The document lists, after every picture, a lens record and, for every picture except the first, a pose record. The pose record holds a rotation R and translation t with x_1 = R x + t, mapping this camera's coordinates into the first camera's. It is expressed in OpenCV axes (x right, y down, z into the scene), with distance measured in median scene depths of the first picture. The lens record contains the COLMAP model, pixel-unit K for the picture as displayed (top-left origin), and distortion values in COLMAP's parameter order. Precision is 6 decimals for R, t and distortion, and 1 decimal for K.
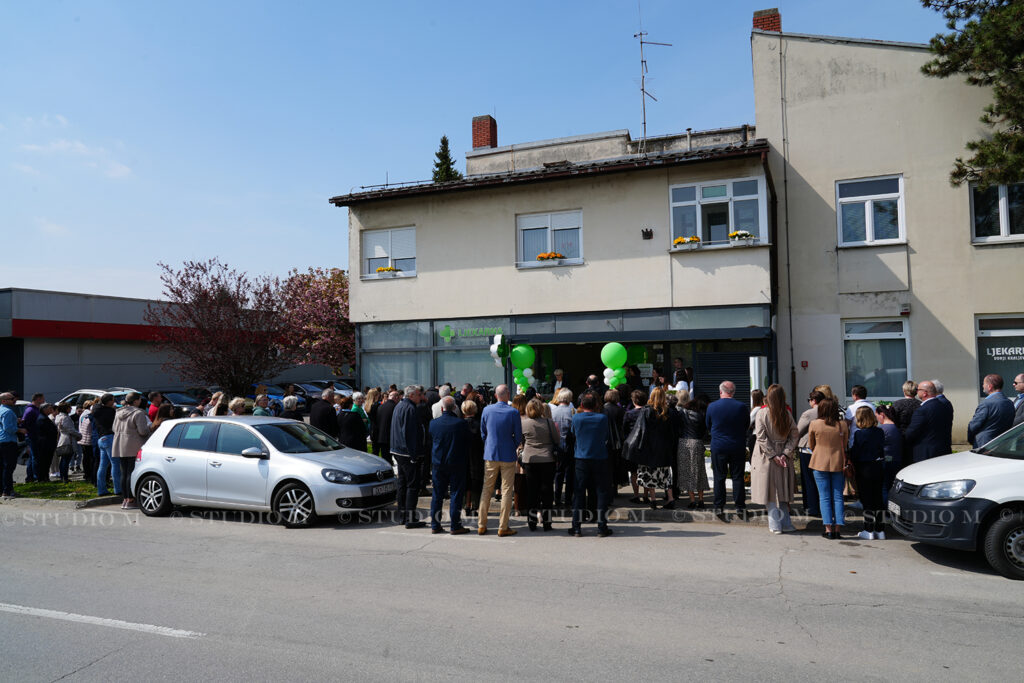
lens RADIAL K [[686.2, 0, 512.3], [0, 686.2, 339.5], [0, 0, 1]] dist [-0.000280, -0.000926]
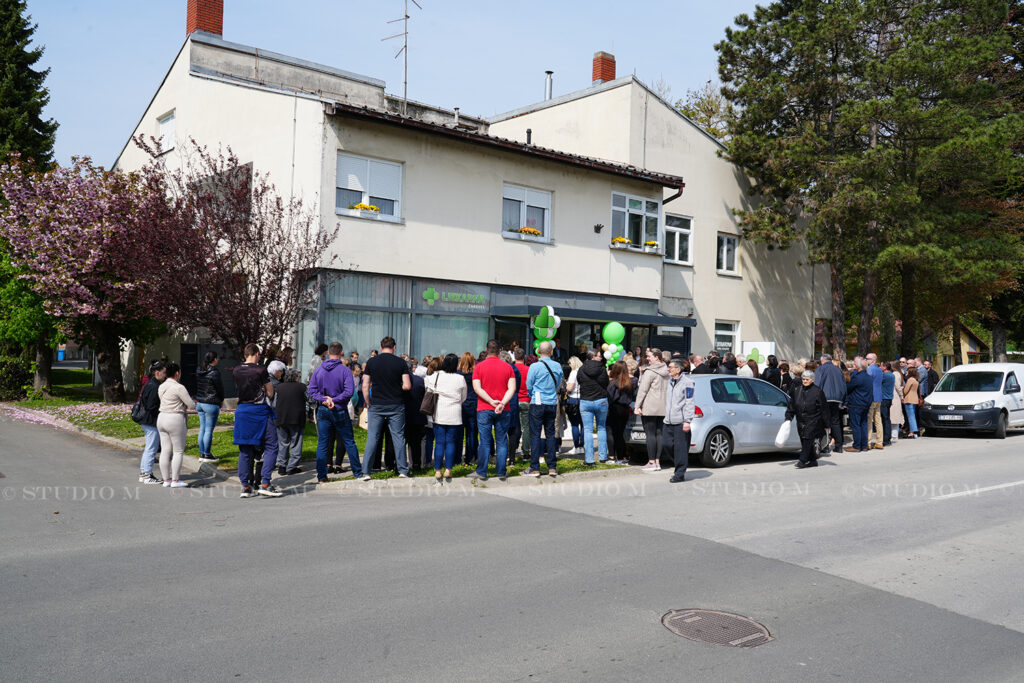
lens RADIAL K [[888.2, 0, 512.5], [0, 888.2, 342.2], [0, 0, 1]] dist [-0.006585, -0.001102]
pose [[0.495964, 0.048407, 0.866993, -1.113501], [-0.072625, 0.997259, -0.014135, 0.064928], [-0.865301, -0.055955, 0.498120, 0.362747]]
